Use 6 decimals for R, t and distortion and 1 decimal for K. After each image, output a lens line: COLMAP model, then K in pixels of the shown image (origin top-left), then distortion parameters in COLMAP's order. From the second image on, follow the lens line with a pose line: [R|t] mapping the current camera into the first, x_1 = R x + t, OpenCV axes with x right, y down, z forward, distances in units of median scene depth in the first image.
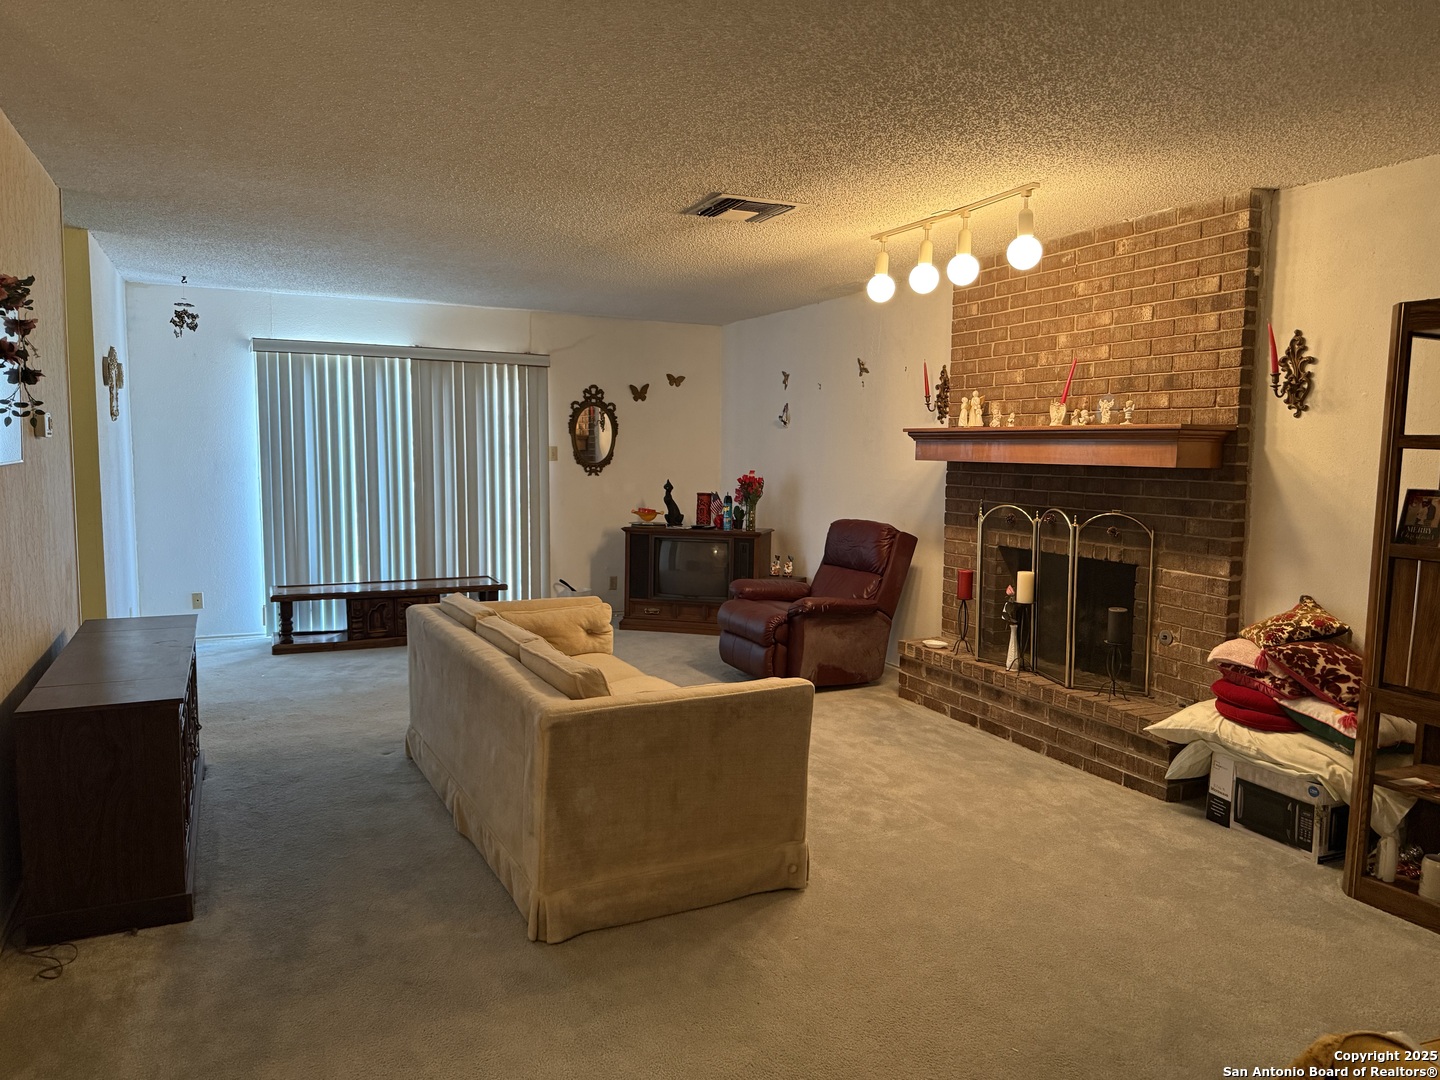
lens RADIAL K [[1015.9, 0, 713.7], [0, 1015.9, 541.6], [0, 0, 1]] dist [0.046410, -0.059185]
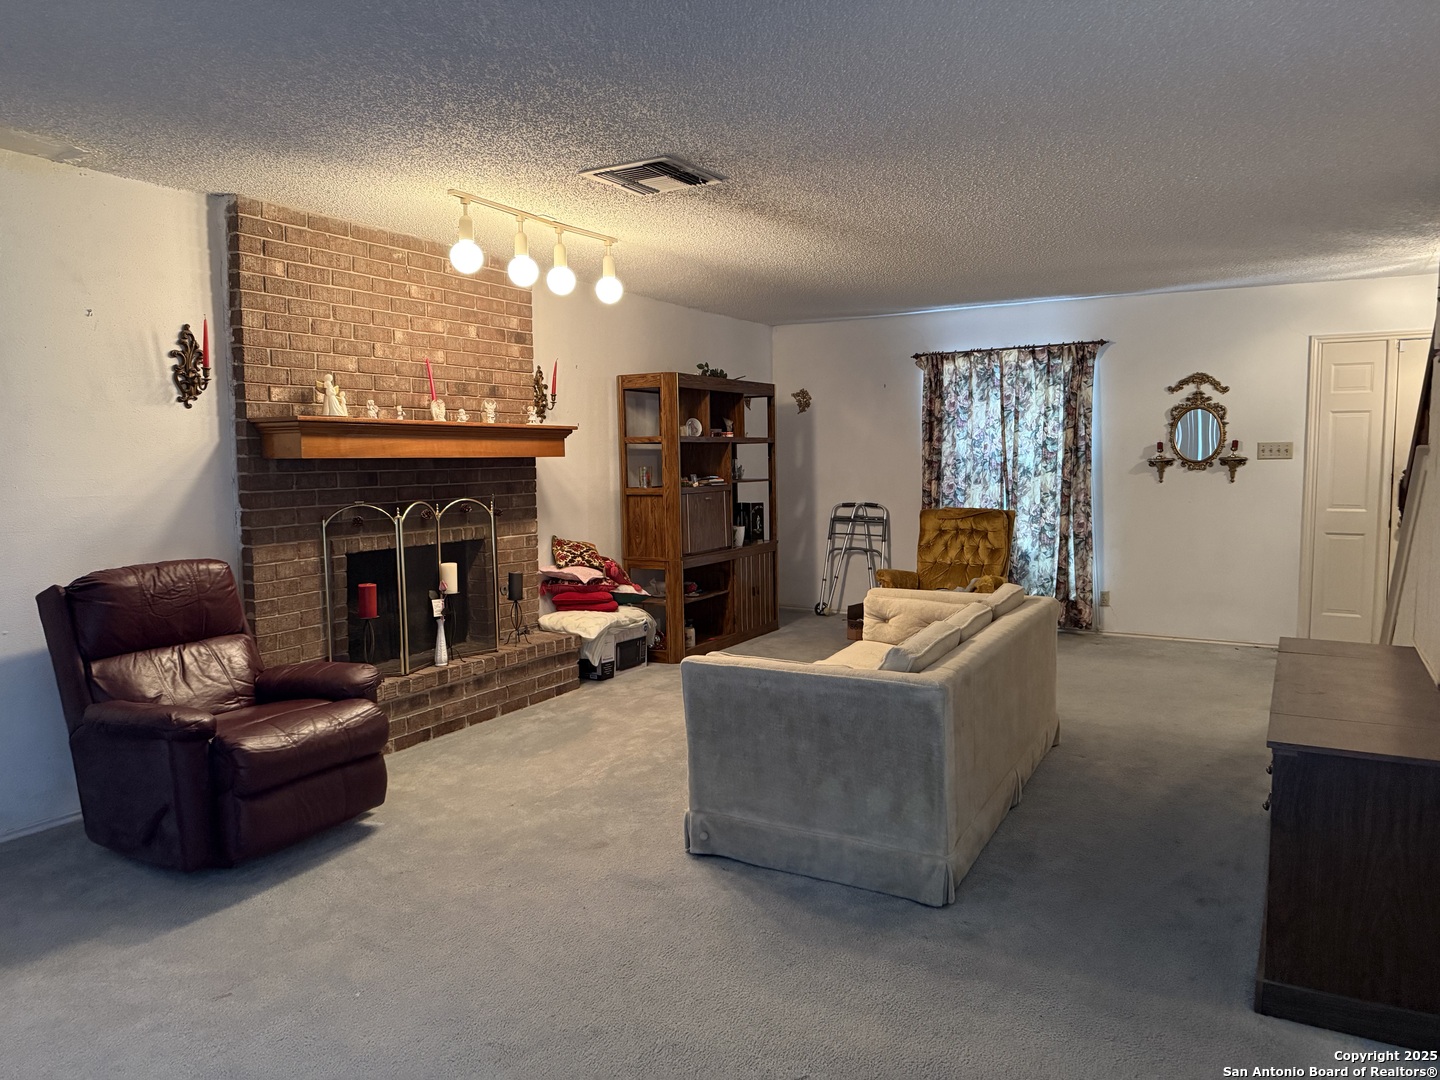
lens RADIAL K [[1015.9, 0, 713.4], [0, 1015.9, 541.7], [0, 0, 1]] dist [0.046410, -0.059185]
pose [[-0.581591, -0.081921, 0.809346, -0.695015], [0.075917, 0.985109, 0.154265, -0.133342], [-0.809931, 0.151163, -0.566711, 1.395223]]
